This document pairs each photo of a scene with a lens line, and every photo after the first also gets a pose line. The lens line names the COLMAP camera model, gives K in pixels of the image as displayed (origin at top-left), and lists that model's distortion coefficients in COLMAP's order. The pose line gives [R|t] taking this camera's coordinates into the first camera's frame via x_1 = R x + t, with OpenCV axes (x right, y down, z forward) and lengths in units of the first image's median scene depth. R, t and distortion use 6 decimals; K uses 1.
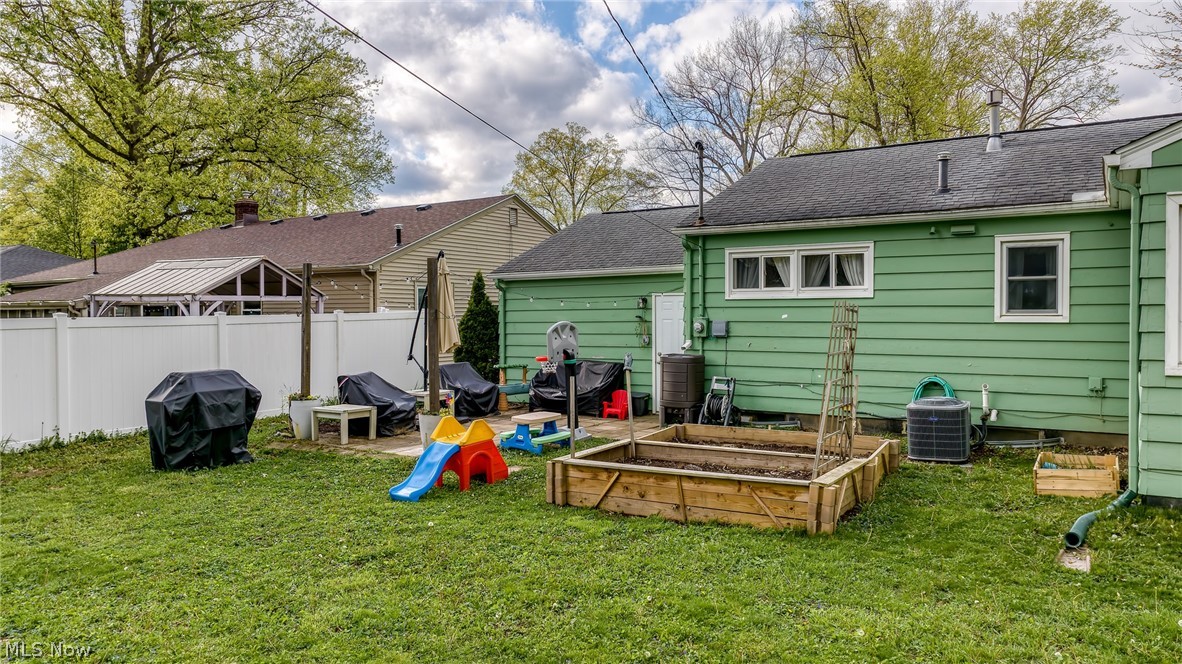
lens RADIAL K [[854.3, 0, 597.4], [0, 854.3, 326.4], [0, 0, 1]] dist [0.006792, -0.003023]
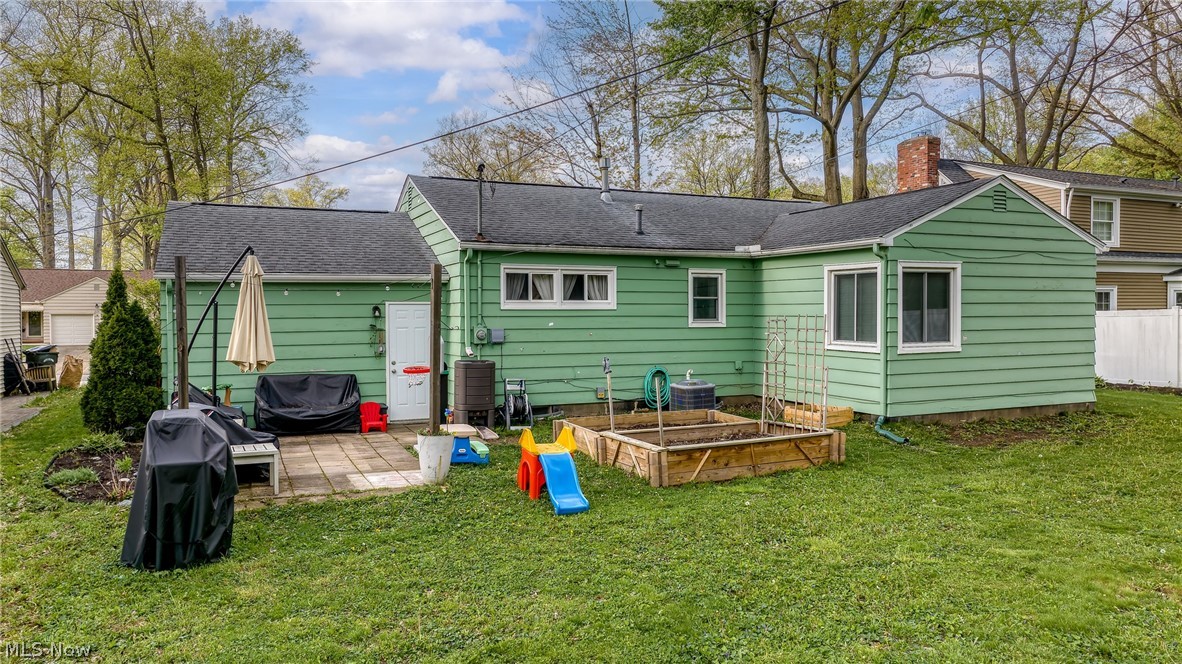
lens RADIAL K [[854.3, 0, 595.3], [0, 854.3, 332.8], [0, 0, 1]] dist [0.006792, -0.003023]
pose [[0.515375, -0.016681, 0.856803, -0.795104], [0.013158, 0.999847, 0.011551, -0.013368], [-0.856864, 0.005321, 0.515515, 0.343186]]
